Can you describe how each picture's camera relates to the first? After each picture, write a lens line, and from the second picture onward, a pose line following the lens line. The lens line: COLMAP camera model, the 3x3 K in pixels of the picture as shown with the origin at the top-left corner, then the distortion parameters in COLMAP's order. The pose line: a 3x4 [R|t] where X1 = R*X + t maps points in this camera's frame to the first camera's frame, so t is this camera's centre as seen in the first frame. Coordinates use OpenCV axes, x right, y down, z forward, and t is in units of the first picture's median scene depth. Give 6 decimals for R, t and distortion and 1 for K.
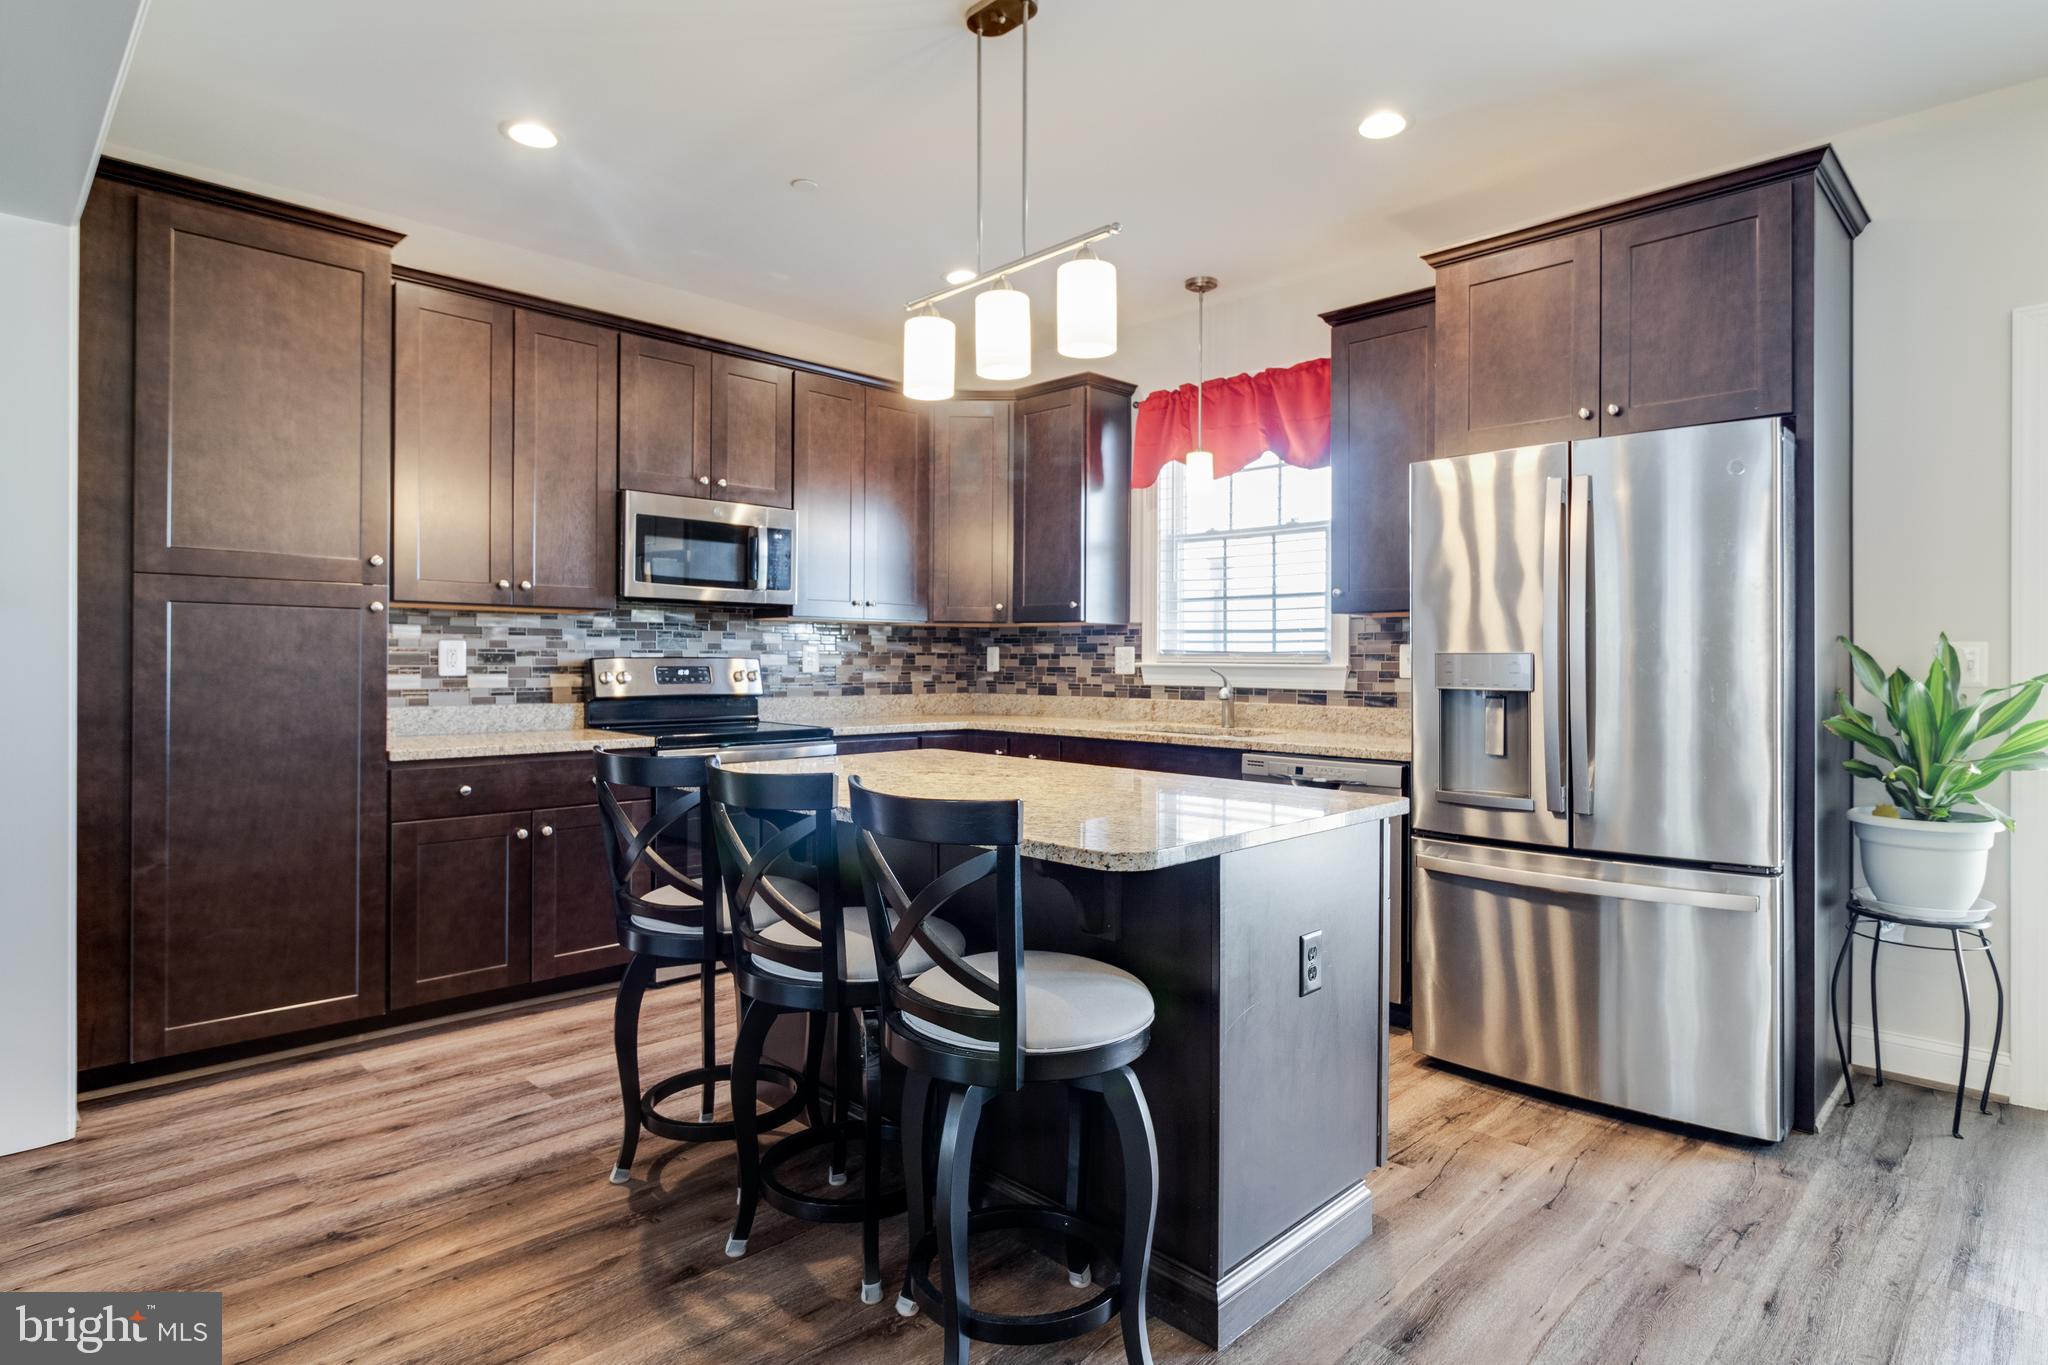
lens RADIAL K [[1110.0, 0, 1032.2], [0, 1110.0, 661.8], [0, 0, 1]] dist [-0.001172, -0.000623]
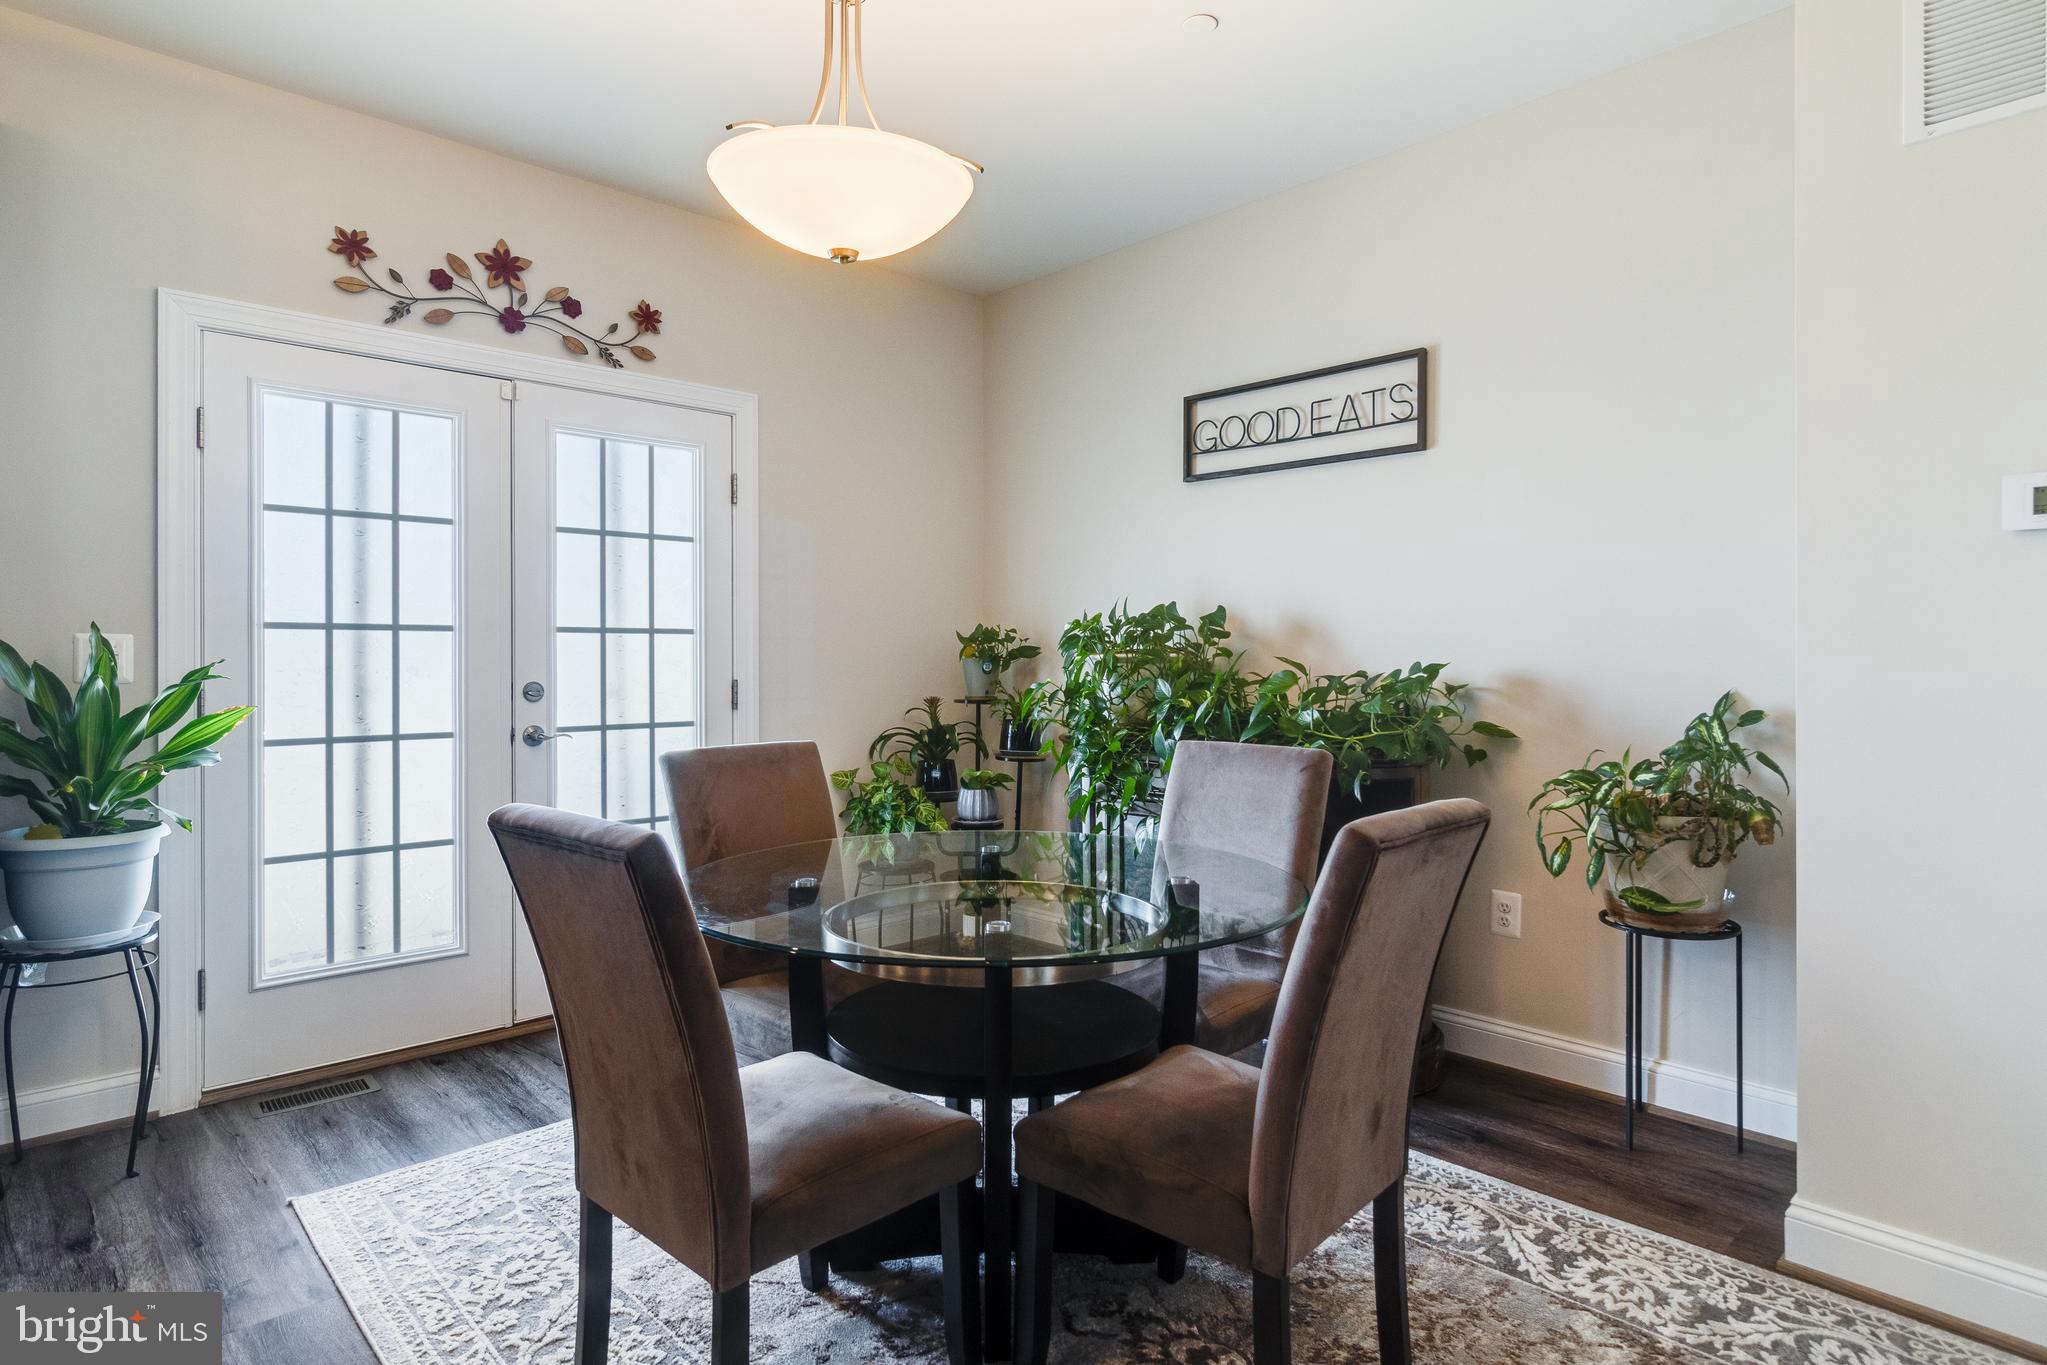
lens RADIAL K [[1109.5, 0, 1031.7], [0, 1109.5, 661.8], [0, 0, 1]] dist [-0.001172, -0.000623]
pose [[0.012097, -0.004827, 0.999915, -0.065596], [-0.001213, 0.999988, 0.004842, -0.000163], [-0.999926, -0.001272, 0.012091, 0.245155]]
